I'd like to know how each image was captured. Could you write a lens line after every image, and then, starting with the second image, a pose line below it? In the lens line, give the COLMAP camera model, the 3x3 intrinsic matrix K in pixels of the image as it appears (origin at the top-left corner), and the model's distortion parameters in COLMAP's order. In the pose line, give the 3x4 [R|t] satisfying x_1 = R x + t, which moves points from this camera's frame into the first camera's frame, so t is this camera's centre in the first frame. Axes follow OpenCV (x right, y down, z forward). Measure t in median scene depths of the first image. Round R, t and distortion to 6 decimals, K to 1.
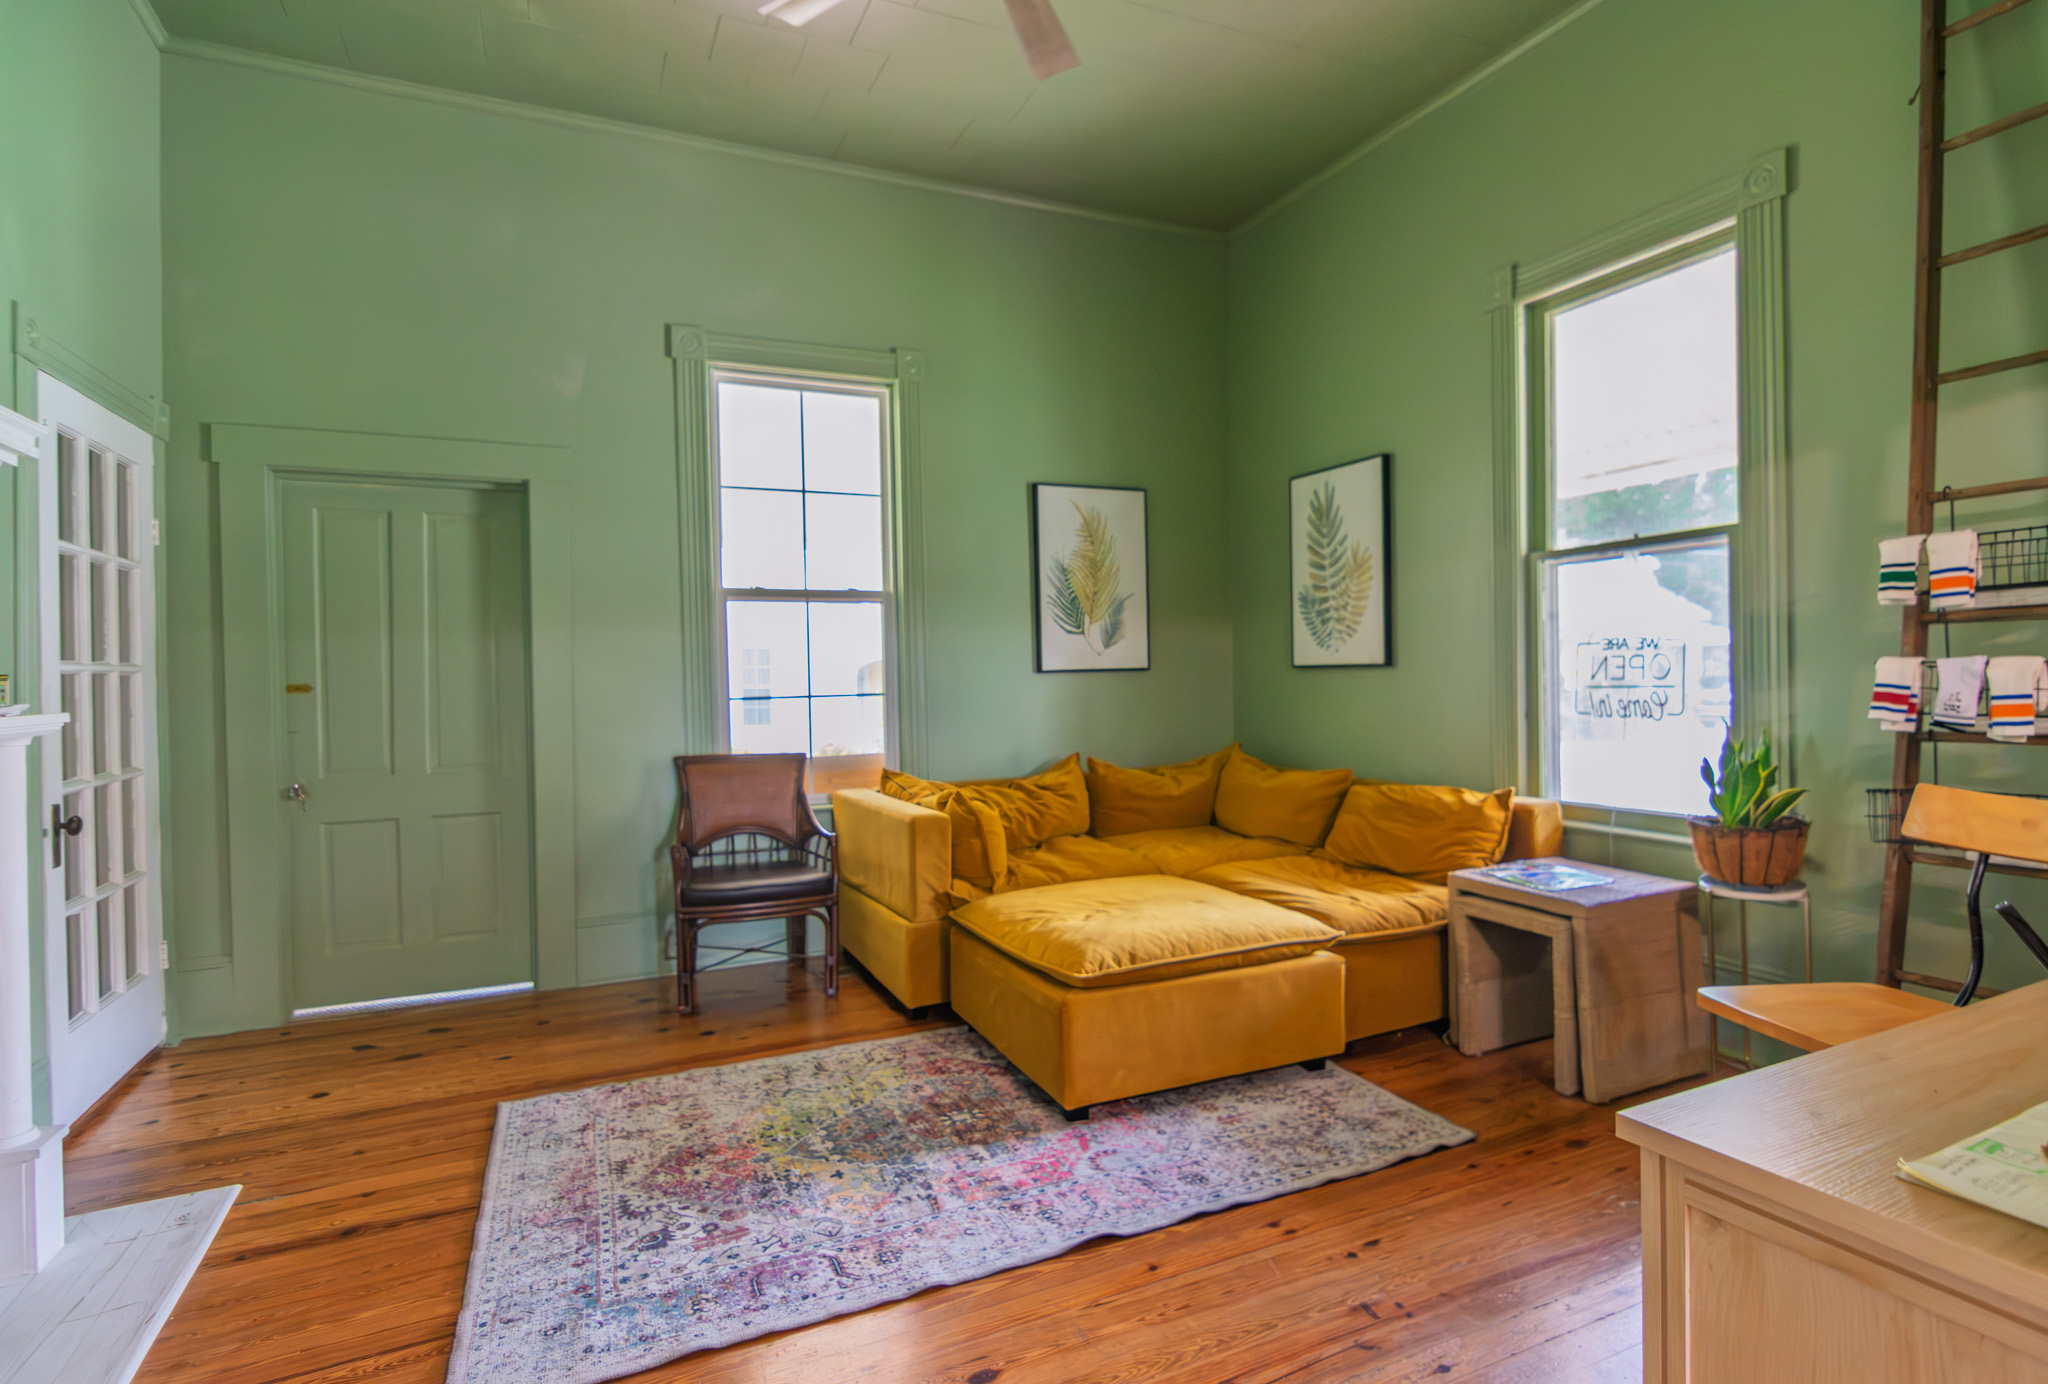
lens RADIAL K [[1045.6, 0, 1037.8], [0, 1045.6, 684.8], [0, 0, 1]] dist [-0.001497, -0.006388]
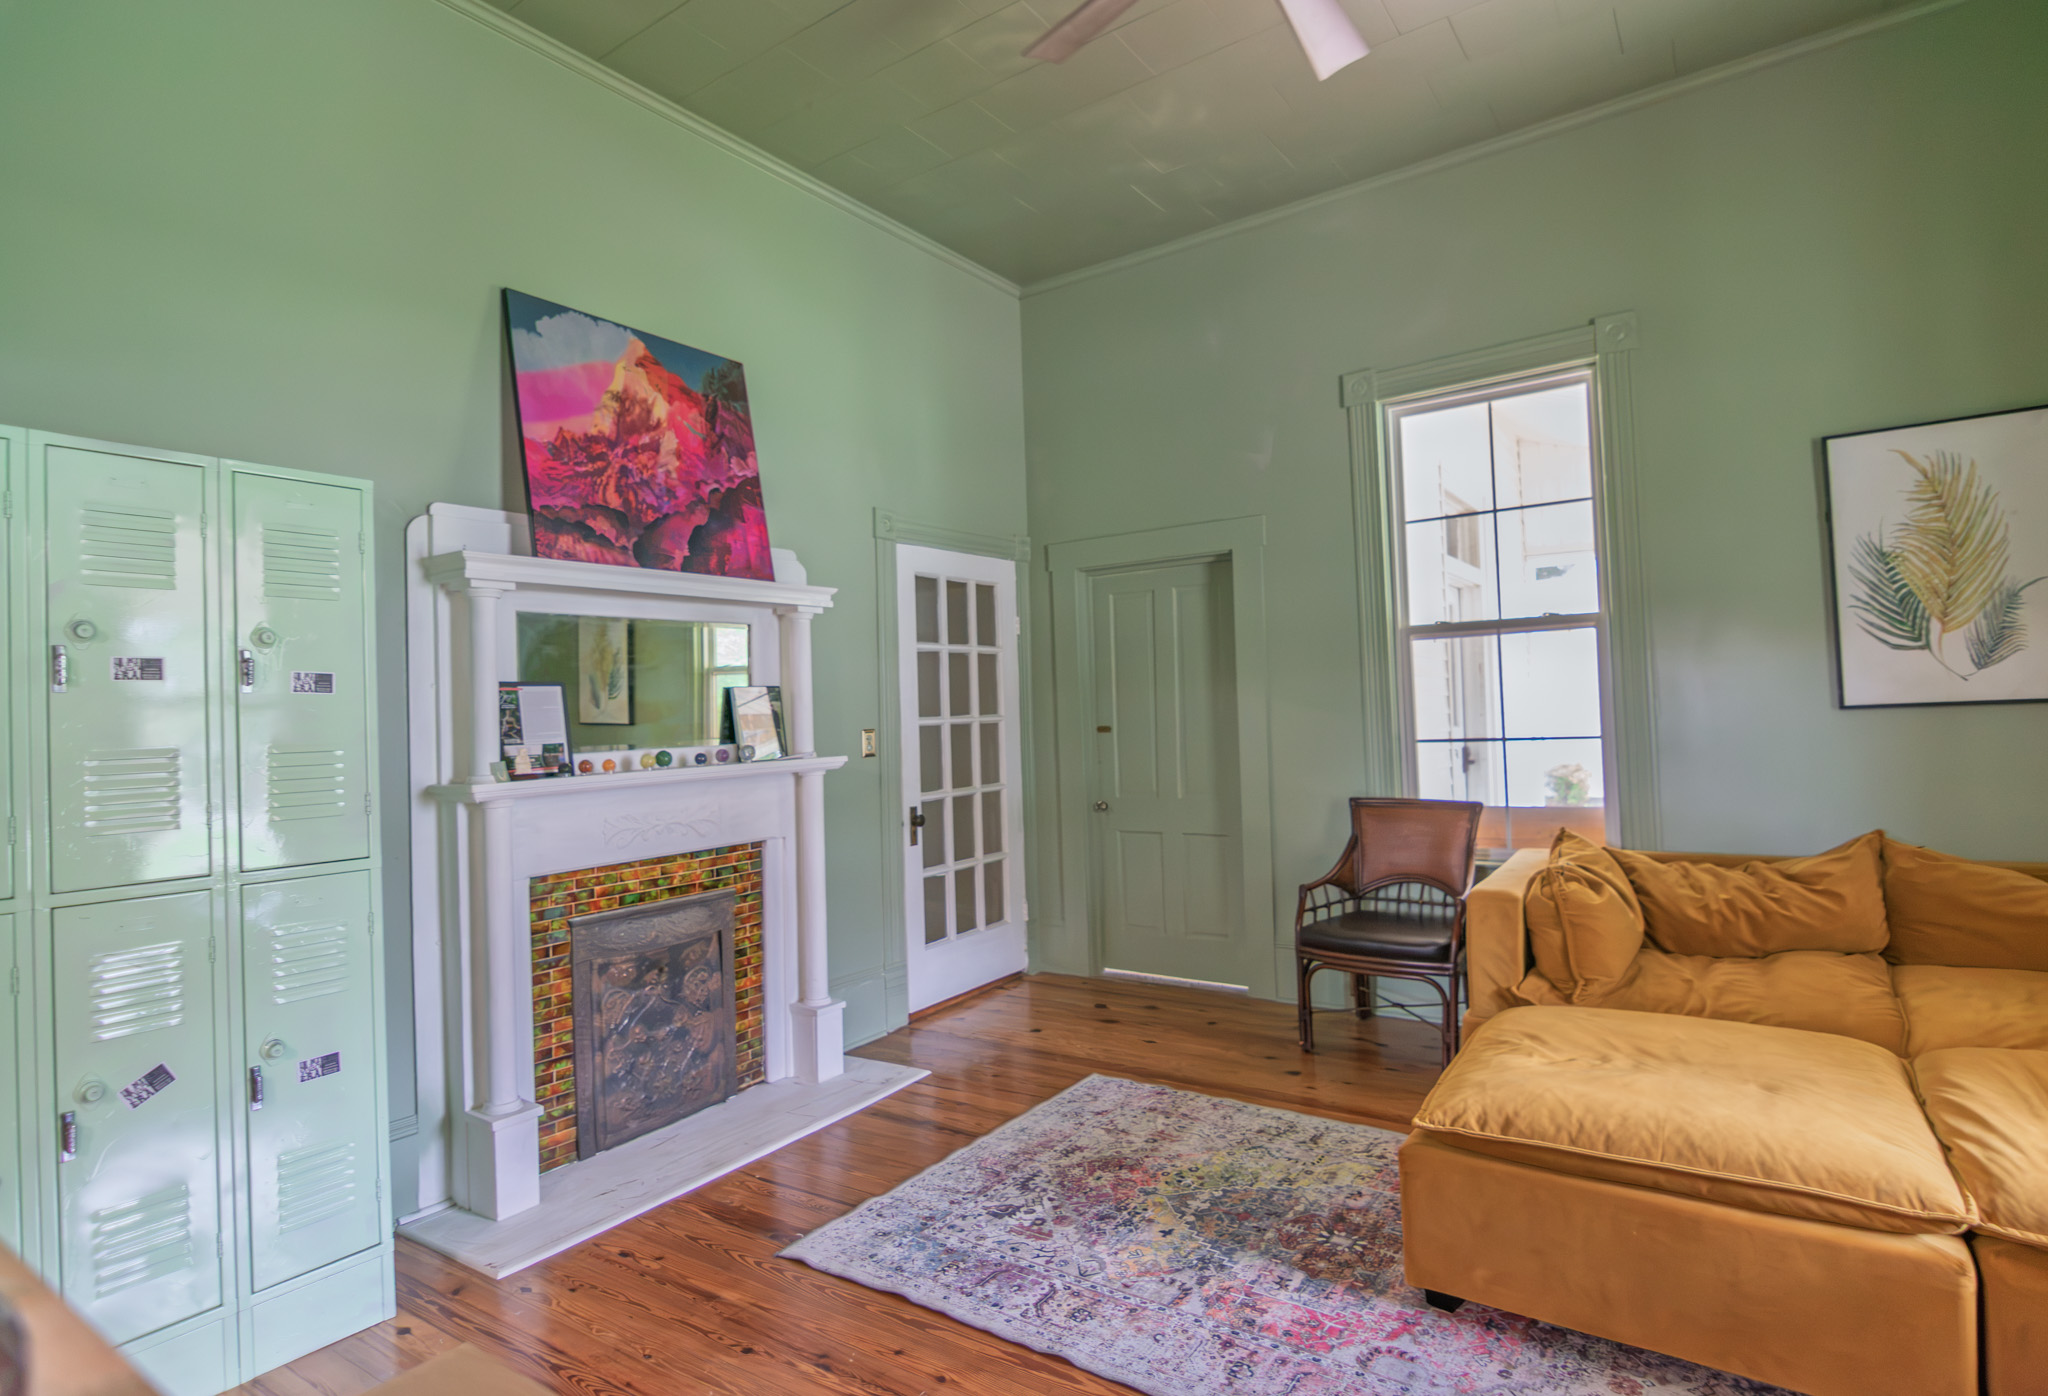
lens RADIAL K [[1037.1, 0, 1056.8], [0, 1037.1, 690.9], [0, 0, 1]] dist [0.001223, -0.007839]
pose [[0.515479, -0.019326, -0.856684, 0.478171], [0.018350, 0.999765, -0.011512, -0.037076], [0.856705, -0.009786, 0.515713, 0.298796]]
